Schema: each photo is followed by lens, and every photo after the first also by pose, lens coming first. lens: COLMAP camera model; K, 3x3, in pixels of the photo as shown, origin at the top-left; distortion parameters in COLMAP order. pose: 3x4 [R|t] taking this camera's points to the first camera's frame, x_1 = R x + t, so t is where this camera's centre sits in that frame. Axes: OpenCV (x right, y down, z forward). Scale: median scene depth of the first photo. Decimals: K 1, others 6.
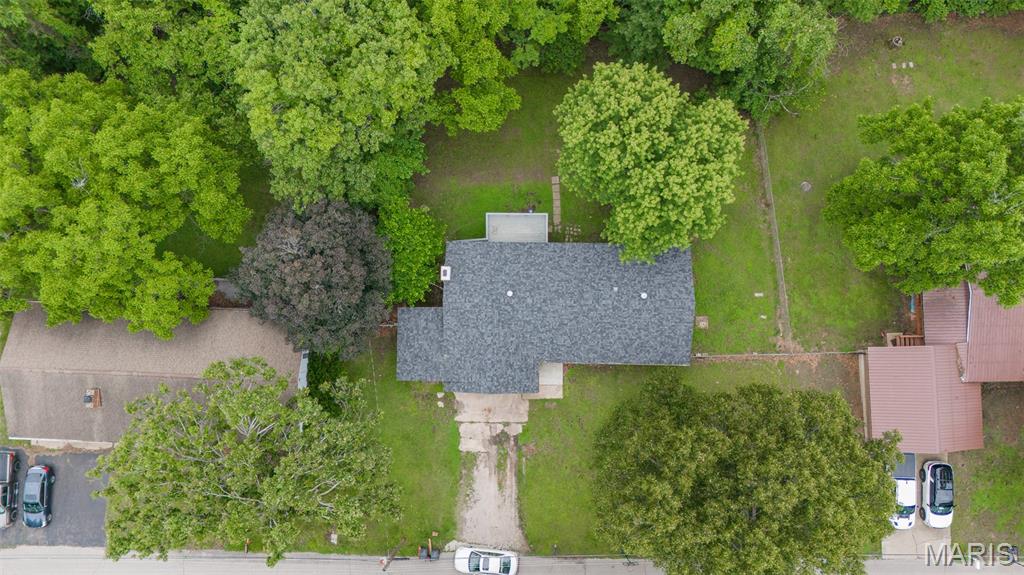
lens RADIAL K [[742.0, 0, 514.4], [0, 742.0, 283.6], [0, 0, 1]] dist [0.087778, -0.107853]
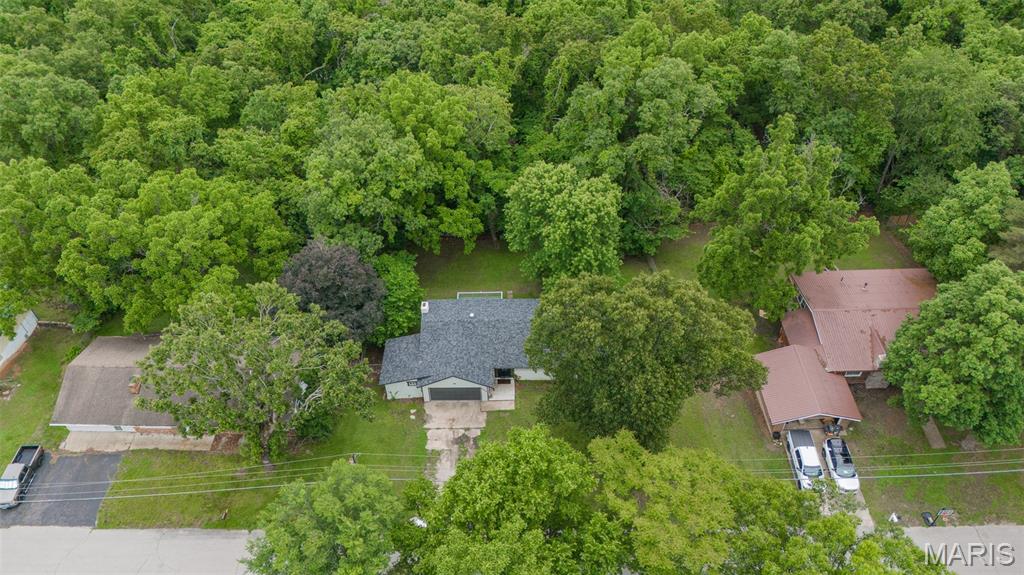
lens RADIAL K [[742.0, 0, 514.4], [0, 742.0, 283.6], [0, 0, 1]] dist [0.087778, -0.107853]
pose [[0.999952, -0.008760, 0.004287, 0.061595], [0.009418, 0.753283, -0.657629, 0.798366], [0.002532, 0.657639, 0.753329, -0.043865]]
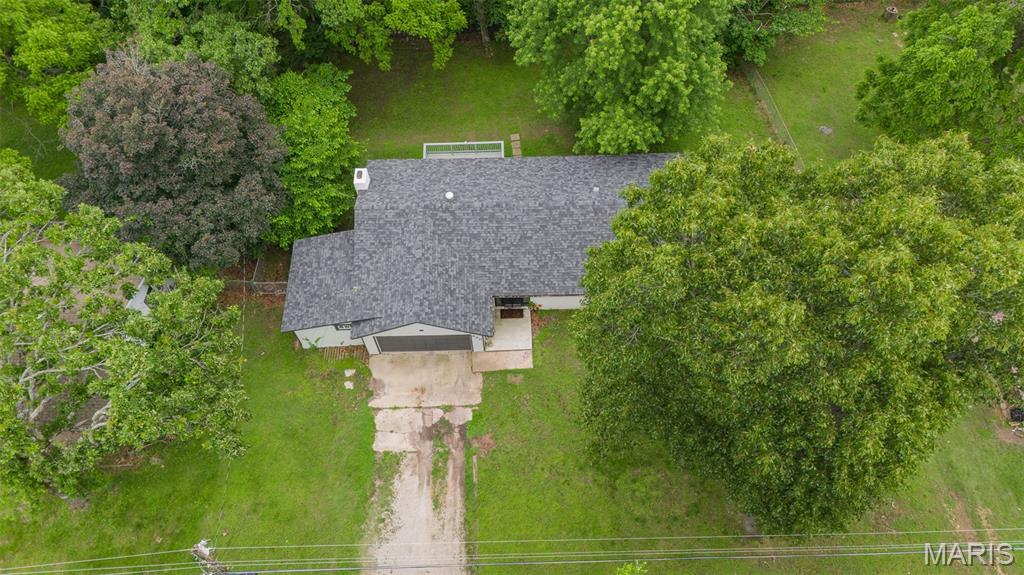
lens RADIAL K [[742.0, 0, 514.4], [0, 742.0, 283.6], [0, 0, 1]] dist [0.087778, -0.107853]
pose [[0.999510, -0.027657, 0.014628, 0.041051], [0.031268, 0.899285, -0.436244, 0.378814], [-0.001090, 0.436488, 0.899709, 0.367825]]
